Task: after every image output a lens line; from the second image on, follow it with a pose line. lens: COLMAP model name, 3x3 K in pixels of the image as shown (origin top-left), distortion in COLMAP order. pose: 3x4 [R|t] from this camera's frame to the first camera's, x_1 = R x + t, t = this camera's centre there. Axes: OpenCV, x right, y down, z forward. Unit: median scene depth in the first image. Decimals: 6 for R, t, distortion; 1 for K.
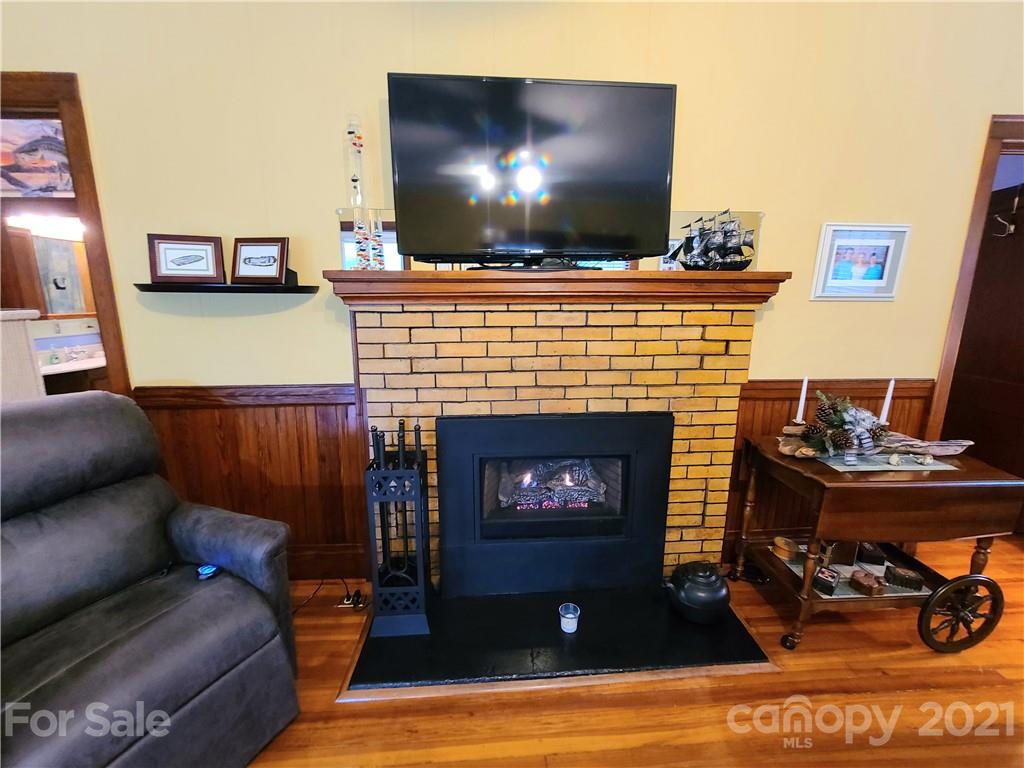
lens RADIAL K [[418.7, 0, 517.0], [0, 418.7, 378.8], [0, 0, 1]] dist [0.000801, -0.000519]
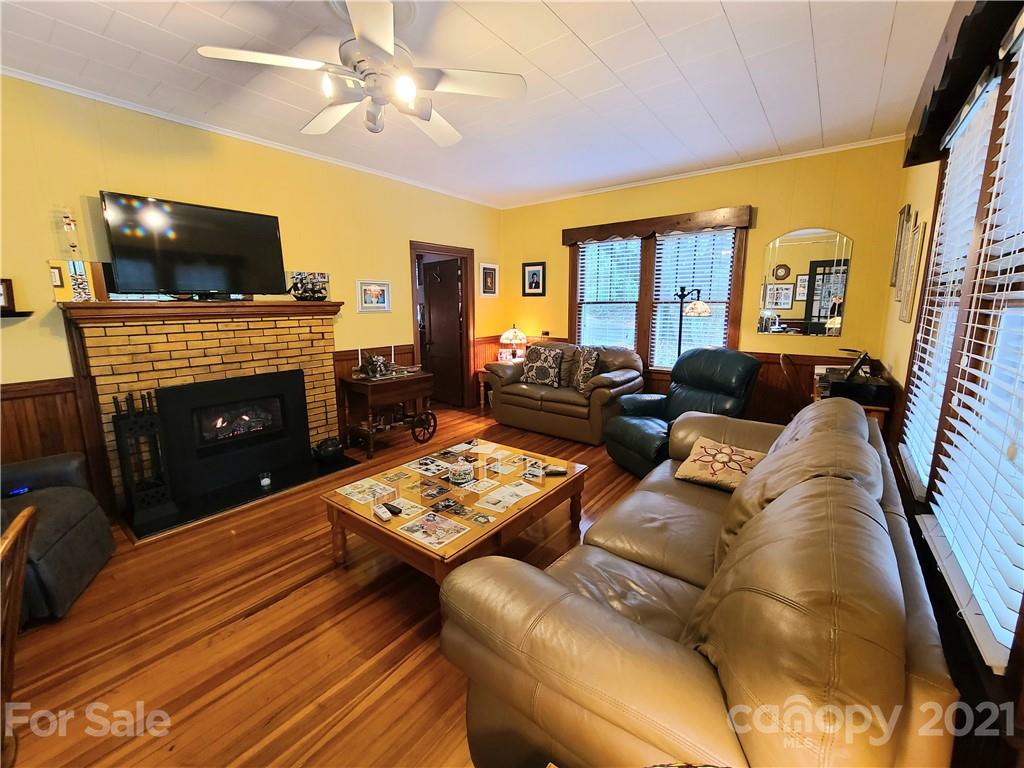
lens RADIAL K [[418.7, 0, 517.0], [0, 418.7, 378.8], [0, 0, 1]] dist [0.000801, -0.000519]
pose [[0.653870, -0.139460, 0.743643, -0.483282], [0.146272, 0.987624, 0.056602, 0.169121], [-0.742333, 0.071763, 0.666177, -1.171081]]
